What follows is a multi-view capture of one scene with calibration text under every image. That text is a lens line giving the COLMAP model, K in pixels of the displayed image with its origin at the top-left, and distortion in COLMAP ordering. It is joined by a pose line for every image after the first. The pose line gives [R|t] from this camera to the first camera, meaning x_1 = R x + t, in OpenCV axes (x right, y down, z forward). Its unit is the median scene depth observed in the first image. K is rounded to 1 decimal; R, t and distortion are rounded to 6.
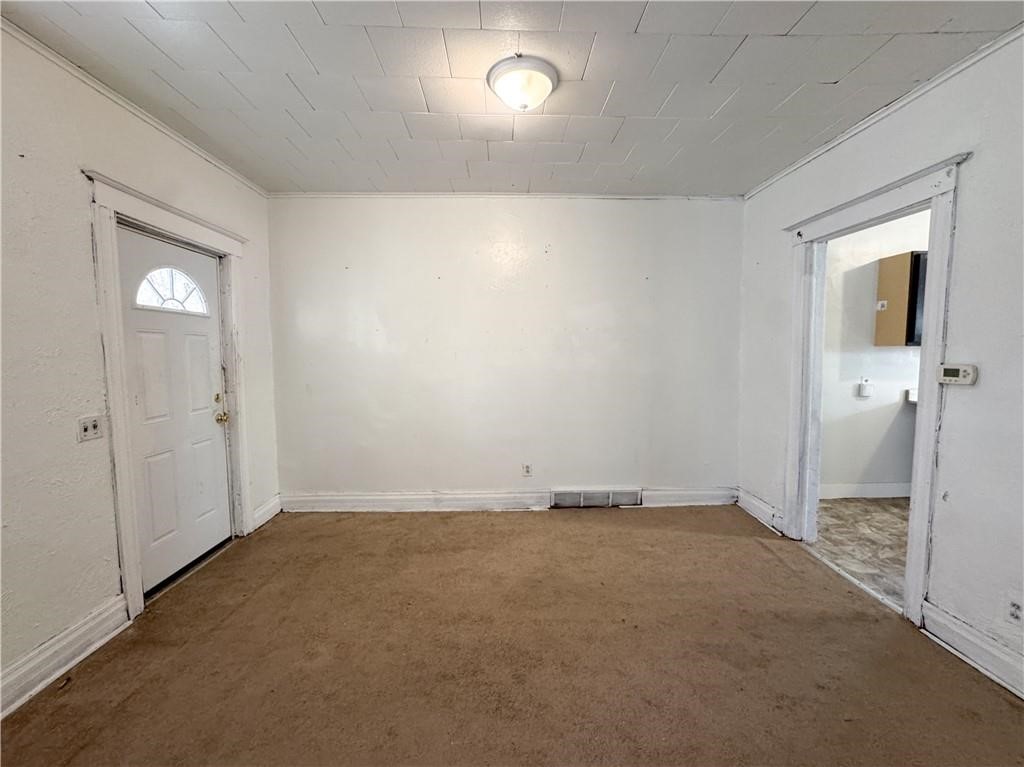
lens RADIAL K [[419.4, 0, 510.1], [0, 419.4, 383.7], [0, 0, 1]] dist [-0.046162, 0.022519]
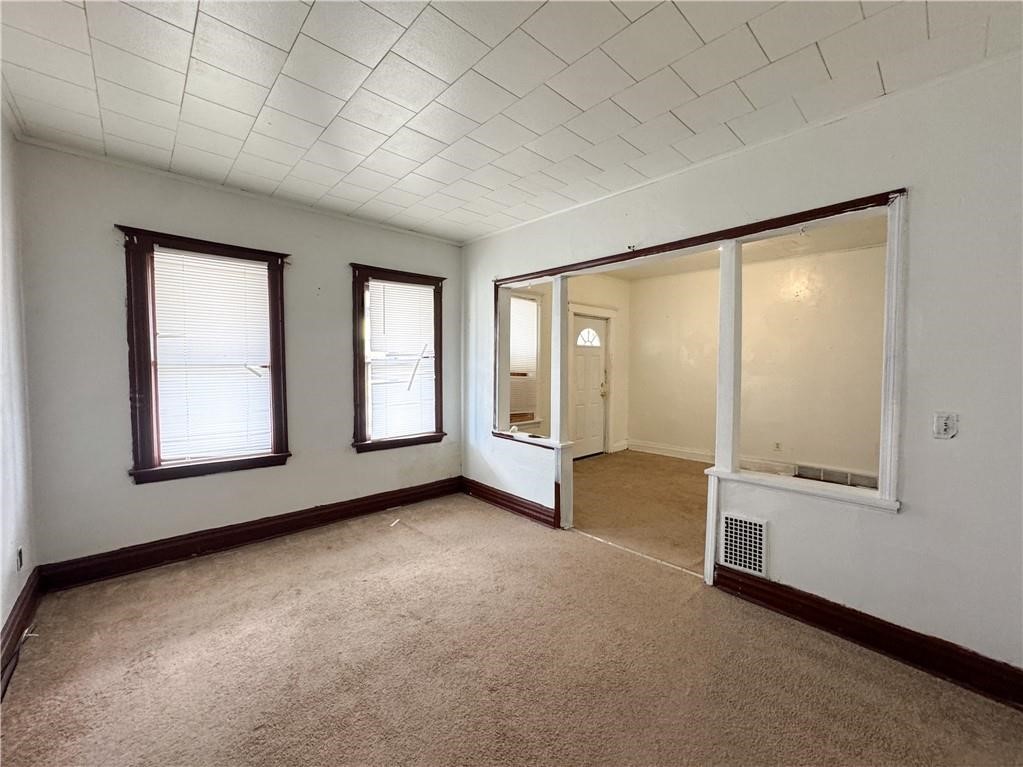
lens RADIAL K [[418.9, 0, 509.6], [0, 418.9, 383.7], [0, 0, 1]] dist [-0.046162, 0.022519]
pose [[0.658328, 0.040497, -0.751641, 0.587327], [-0.061020, 0.998136, 0.000333, 0.054812], [0.750254, 0.045646, 0.659572, -0.769638]]
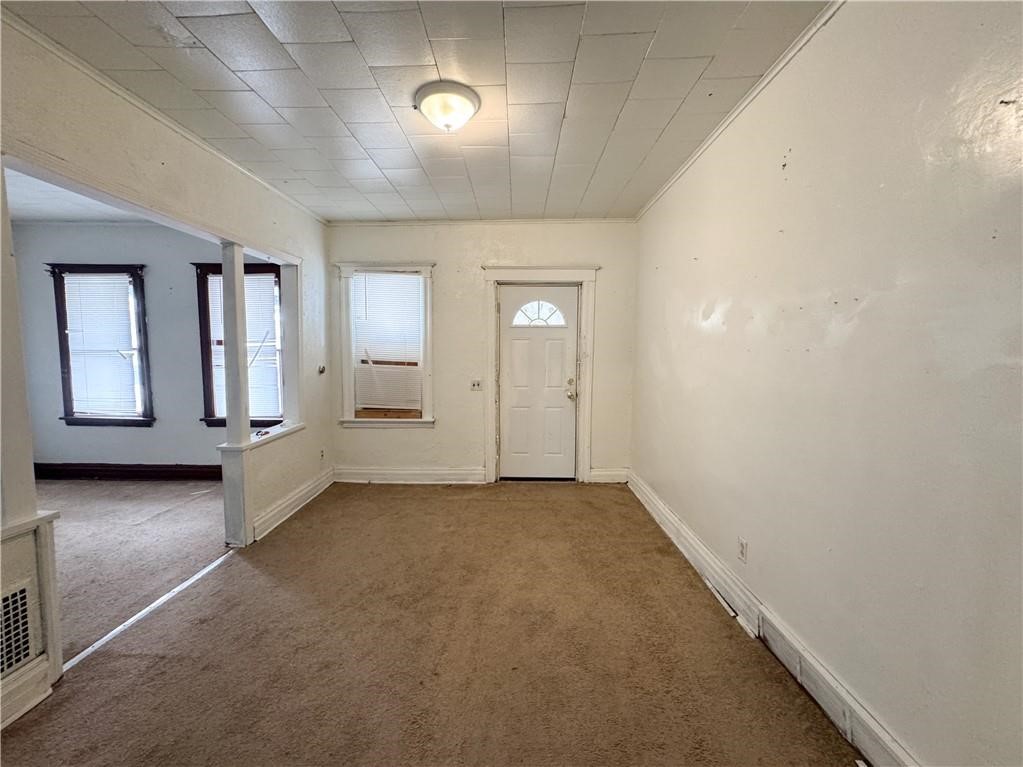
lens RADIAL K [[411.5, 0, 511.5], [0, 411.5, 383.5], [0, 0, 1]] dist [-0.006998, 0.000468]
pose [[-0.034393, 0.084536, -0.995827, 0.737832], [-0.079165, 0.993055, 0.087035, -0.067328], [0.996268, 0.081828, -0.027462, 0.794124]]
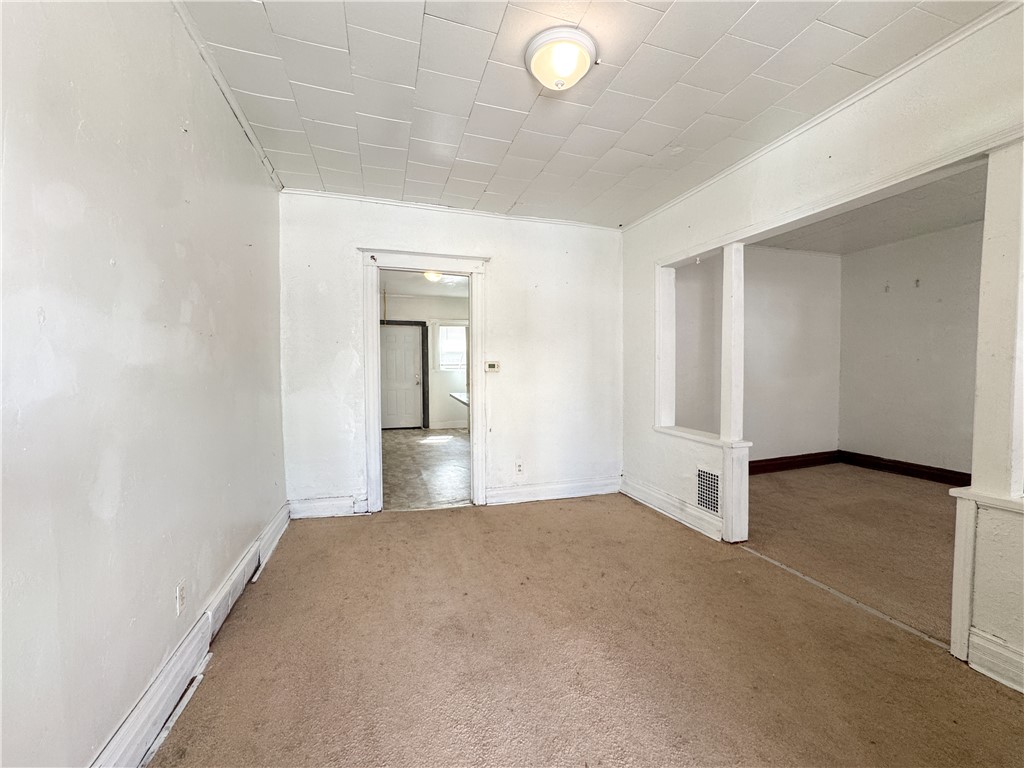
lens RADIAL K [[419.4, 0, 510.1], [0, 419.4, 384.2], [0, 0, 1]] dist [-0.046162, 0.022519]
pose [[-0.282713, -0.017336, 0.959048, -0.556790], [0.076419, 0.996252, 0.040535, -0.008990], [-0.956156, 0.084749, -0.280329, 0.919425]]
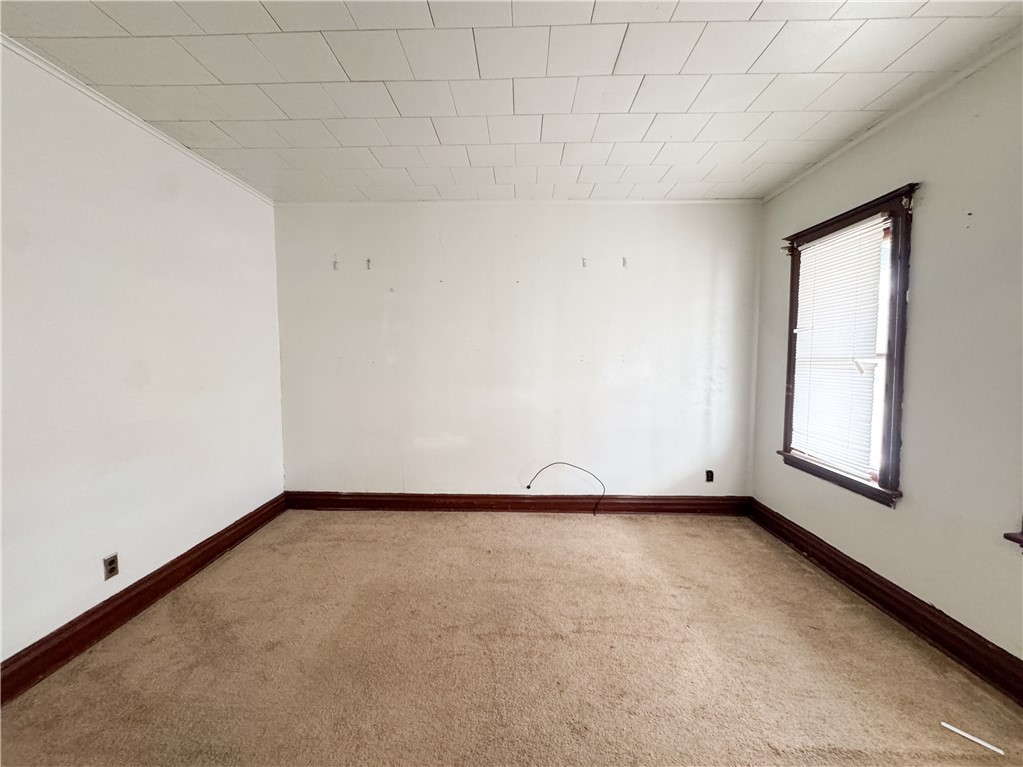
lens RADIAL K [[419.4, 0, 512.3], [0, 419.4, 386.3], [0, 0, 1]] dist [-0.001334, -0.000082]
pose [[-0.999154, 0.007846, 0.040358, 0.014839], [0.013363, 0.990302, 0.138286, -0.017756], [-0.038881, 0.138708, -0.989570, 0.248967]]
